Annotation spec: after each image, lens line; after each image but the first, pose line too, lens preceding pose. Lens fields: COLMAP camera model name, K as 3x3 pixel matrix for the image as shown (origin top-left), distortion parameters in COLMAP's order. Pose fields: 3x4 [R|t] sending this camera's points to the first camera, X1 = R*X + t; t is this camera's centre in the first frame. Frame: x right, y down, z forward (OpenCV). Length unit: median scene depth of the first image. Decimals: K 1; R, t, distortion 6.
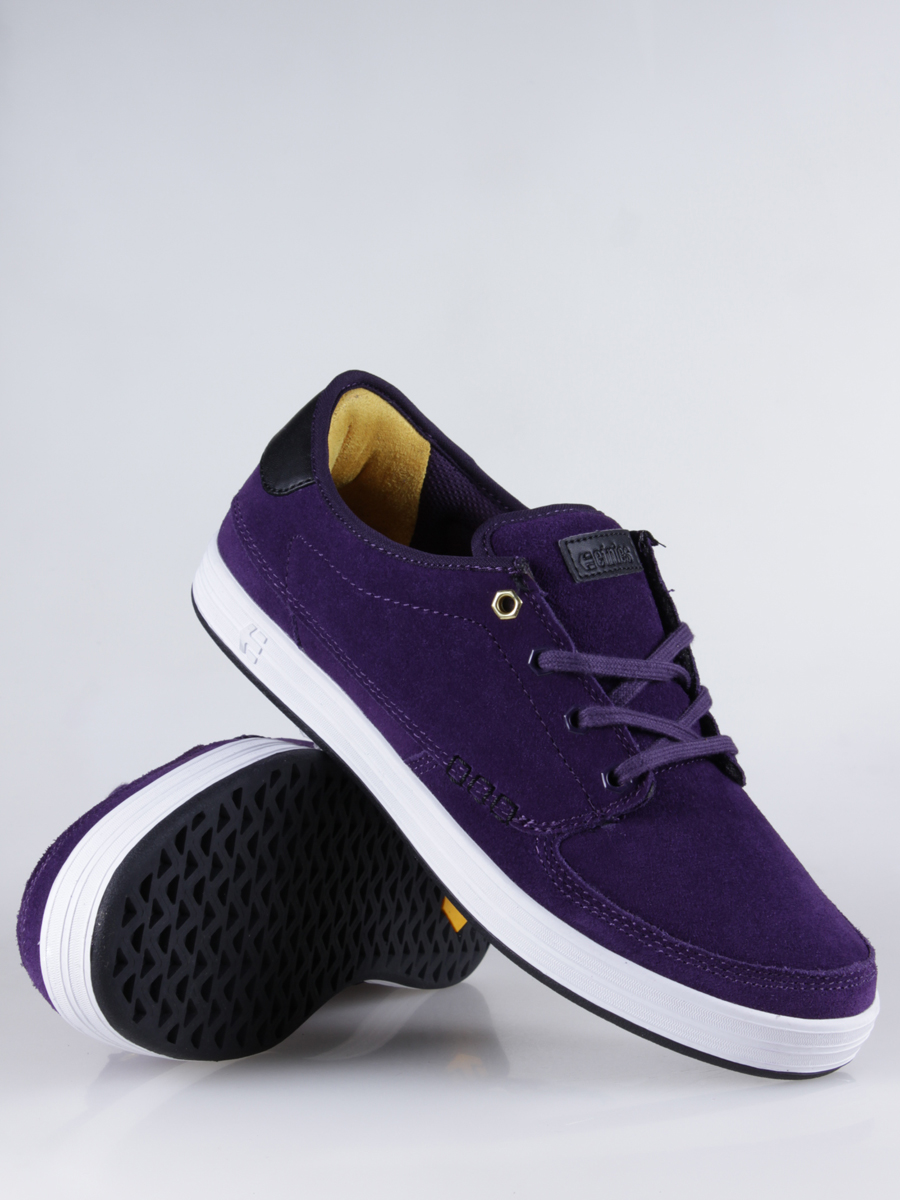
lens RADIAL K [[2872.7, 0, 451.1], [0, 2872.7, 602.4], [0, 0, 1]] dist [0.030744, 0.000000]
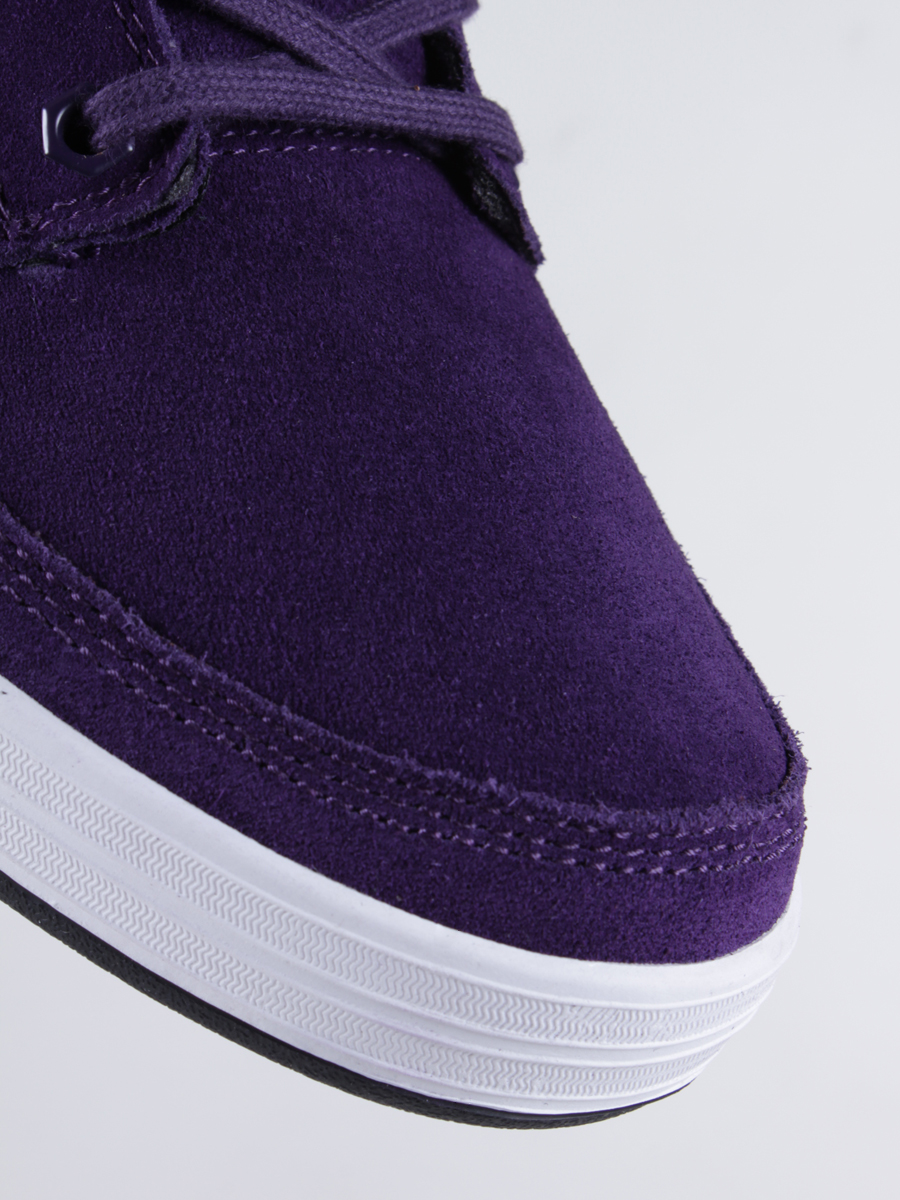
lens RADIAL K [[2872.7, 0, 448.8], [0, 2872.7, 599.9], [0, 0, 1]] dist [0.030744, 0.000000]
pose [[0.988170, 0.145518, -0.048427, 0.121202], [-0.140796, 0.985964, 0.089734, 0.078596], [0.060805, -0.081854, 0.994788, 0.677203]]
